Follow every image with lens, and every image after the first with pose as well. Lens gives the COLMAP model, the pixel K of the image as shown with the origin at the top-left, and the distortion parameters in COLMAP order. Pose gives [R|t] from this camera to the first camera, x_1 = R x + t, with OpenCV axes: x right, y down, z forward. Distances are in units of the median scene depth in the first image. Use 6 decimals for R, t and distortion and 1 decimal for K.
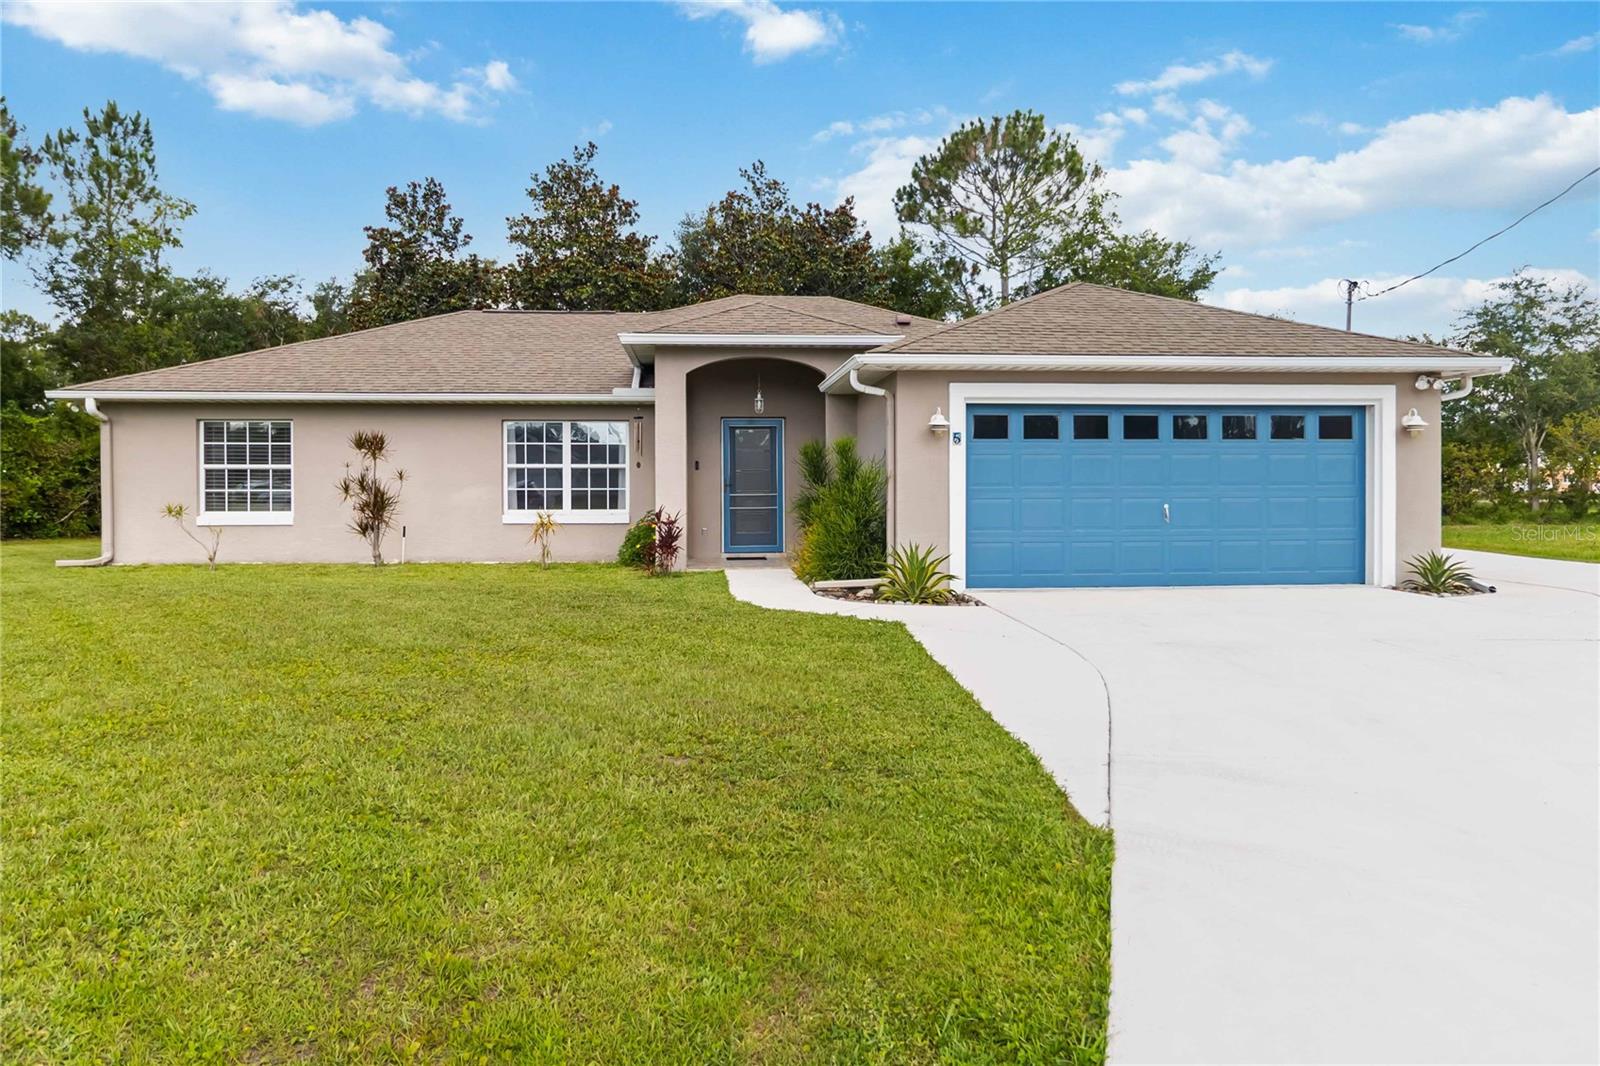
lens RADIAL K [[1089.6, 0, 800.1], [0, 1089.6, 534.0], [0, 0, 1]] dist [-0.004729, -0.002741]
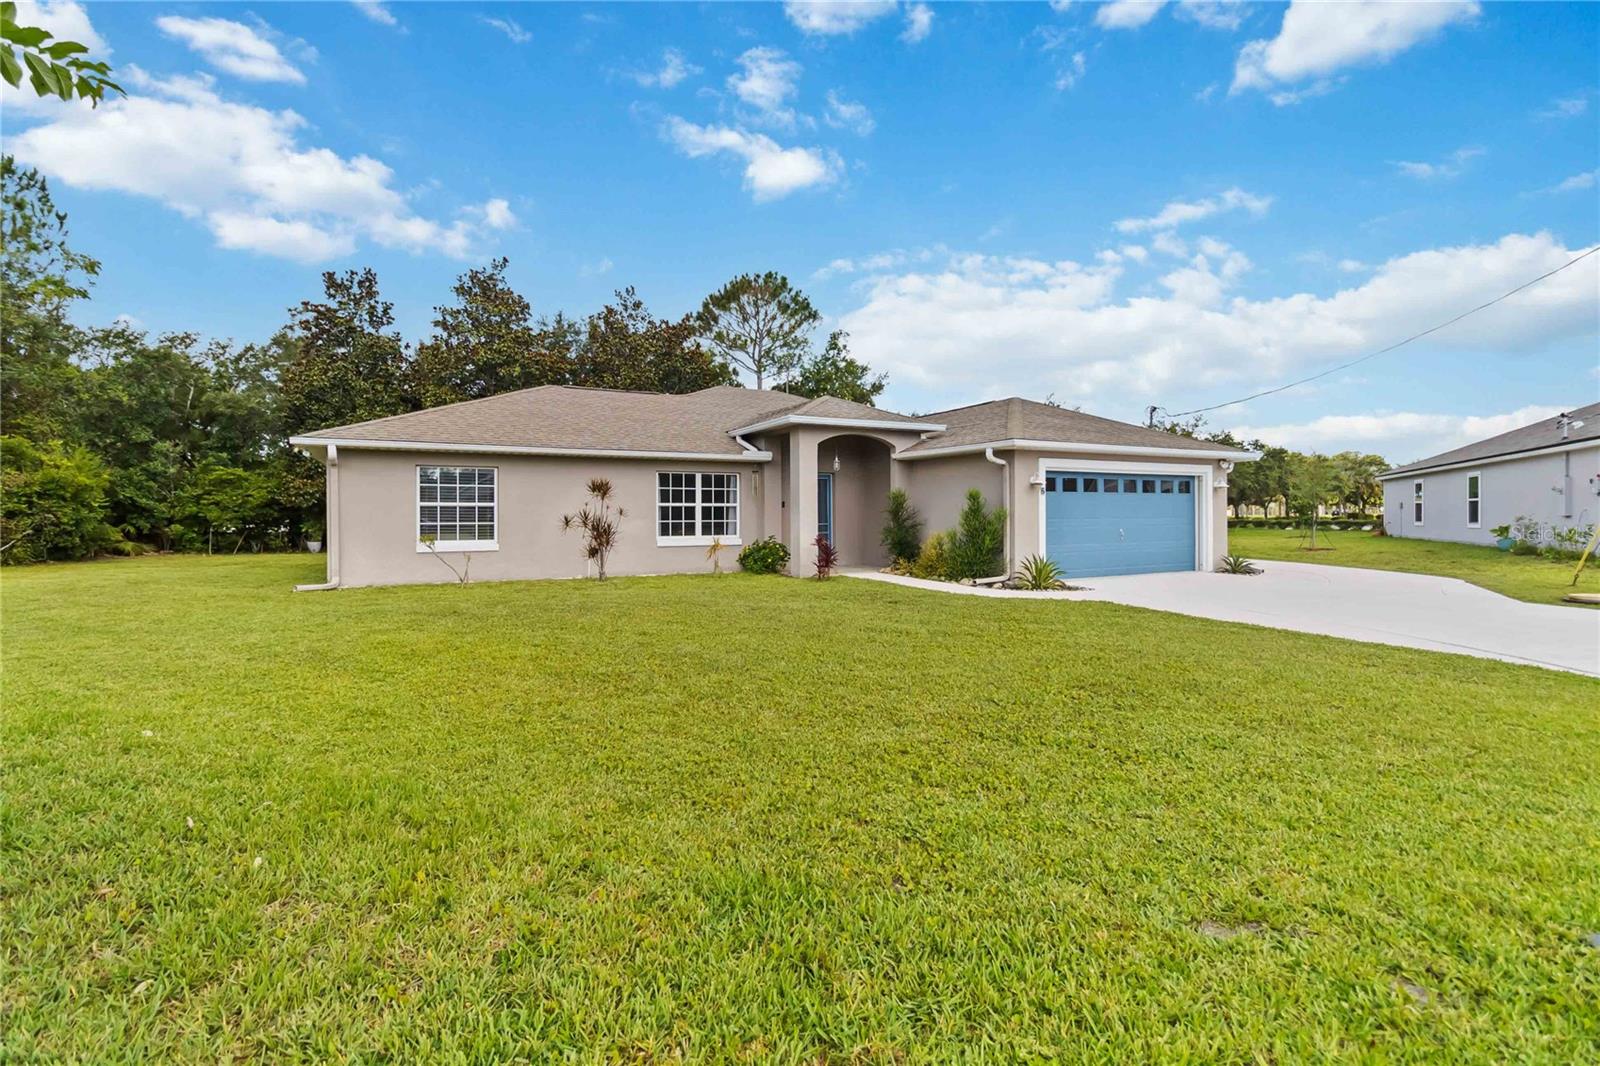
lens RADIAL K [[730.1, 0, 800.2], [0, 730.1, 547.1], [0, 0, 1]] dist [0.005602, 0.000039]
pose [[0.921226, -0.018599, 0.388582, -0.494965], [0.017486, 0.999827, 0.006400, -0.012106], [-0.388633, 0.000899, 0.921392, 0.085290]]
